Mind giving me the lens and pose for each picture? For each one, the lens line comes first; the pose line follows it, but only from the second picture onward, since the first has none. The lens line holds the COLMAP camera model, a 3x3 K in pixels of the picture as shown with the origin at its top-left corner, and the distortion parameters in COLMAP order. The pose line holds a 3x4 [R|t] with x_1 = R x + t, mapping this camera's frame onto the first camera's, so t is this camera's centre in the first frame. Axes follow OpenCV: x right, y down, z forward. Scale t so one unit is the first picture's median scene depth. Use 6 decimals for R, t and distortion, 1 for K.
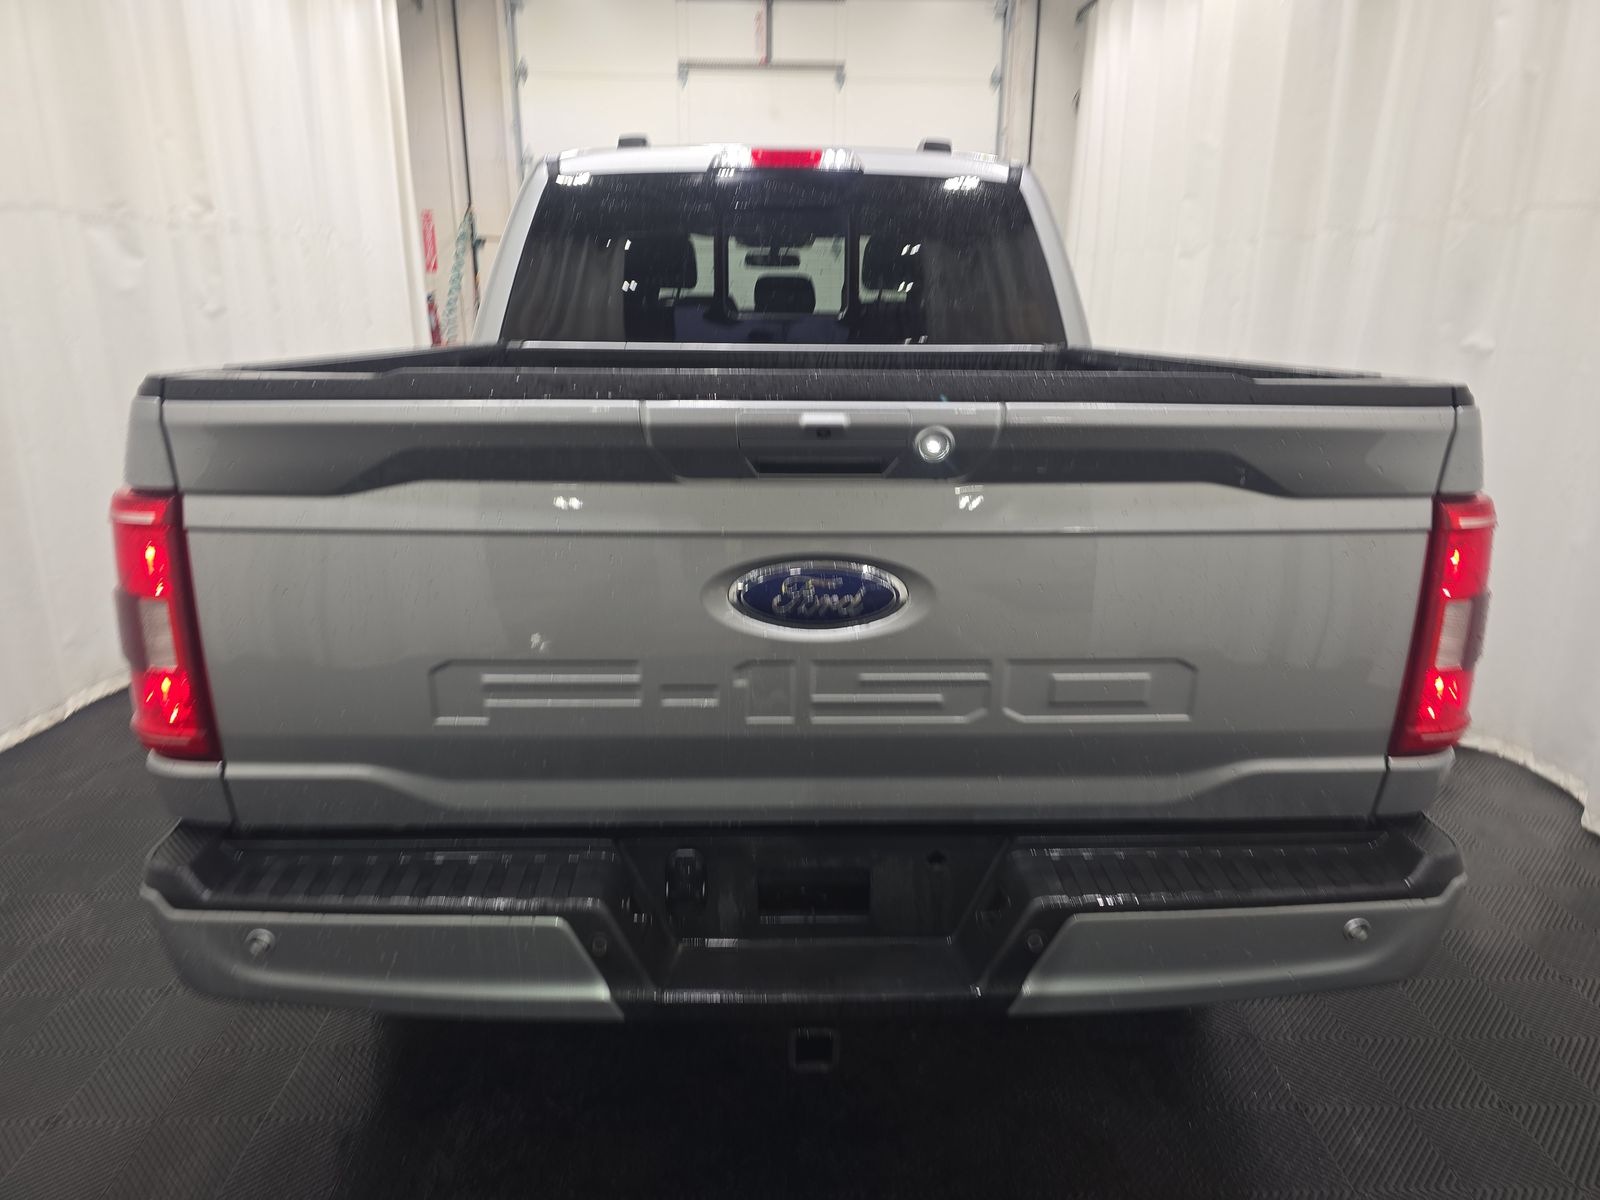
lens RADIAL K [[1028.3, 0, 800.0], [0, 1028.3, 600.0], [0, 0, 1]] dist [0.073619, -0.075925]
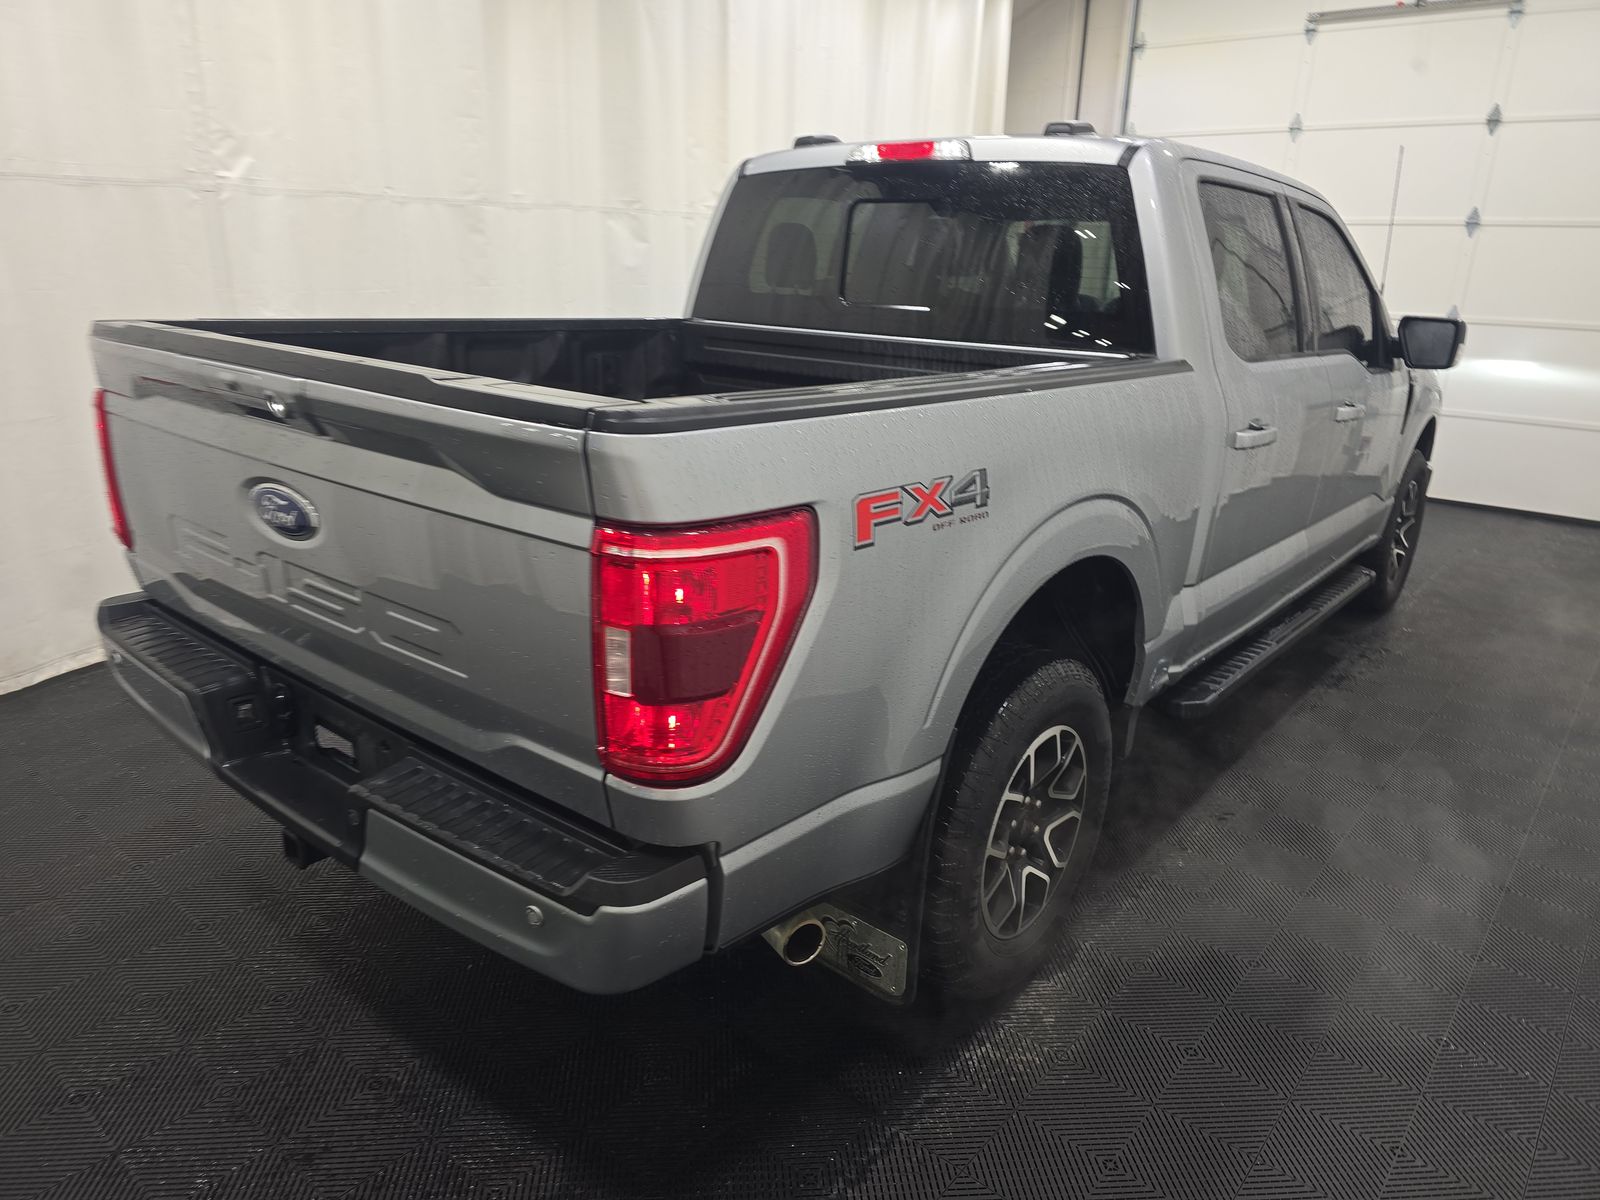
lens RADIAL K [[1070.9, 0, 800.0], [0, 1070.9, 600.0], [0, 0, 1]] dist [0.008521, -0.004671]
pose [[0.756476, 0.213962, -0.618033, 0.639978], [-0.205072, 0.974917, 0.086505, -0.068029], [0.621039, 0.061303, 0.781378, 0.146182]]
